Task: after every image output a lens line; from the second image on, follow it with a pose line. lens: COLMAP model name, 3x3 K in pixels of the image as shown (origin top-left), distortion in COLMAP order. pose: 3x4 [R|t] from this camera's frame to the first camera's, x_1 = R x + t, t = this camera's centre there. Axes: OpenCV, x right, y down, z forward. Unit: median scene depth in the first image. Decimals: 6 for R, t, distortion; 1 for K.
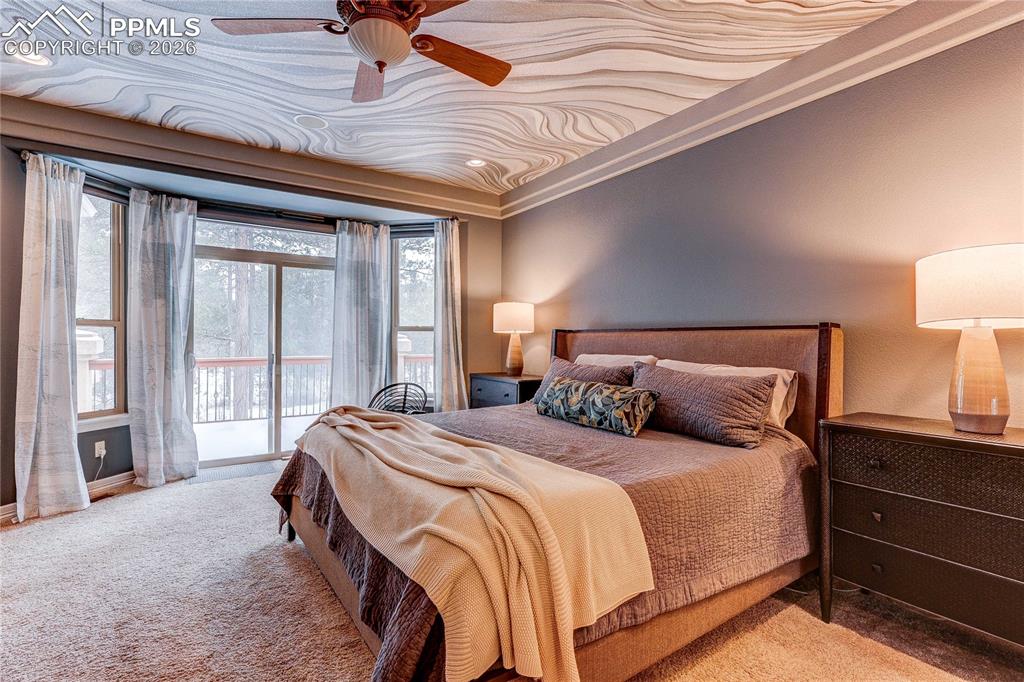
lens RADIAL K [[482.3, 0, 510.4], [0, 482.3, 342.5], [0, 0, 1]] dist [-0.002174, -0.001343]
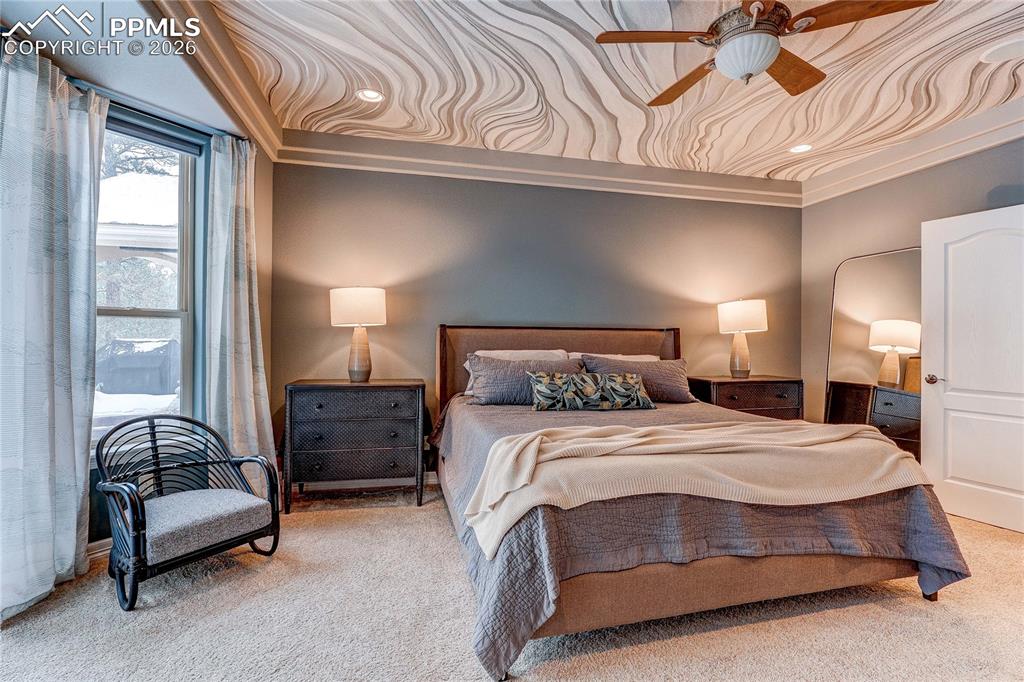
lens RADIAL K [[482.3, 0, 513.7], [0, 482.3, 338.1], [0, 0, 1]] dist [-0.002174, -0.001343]
pose [[0.340022, -0.001426, 0.940416, -0.913454], [-0.002168, 0.999995, 0.002301, -0.004837], [-0.940415, -0.002821, 0.340017, 0.717503]]
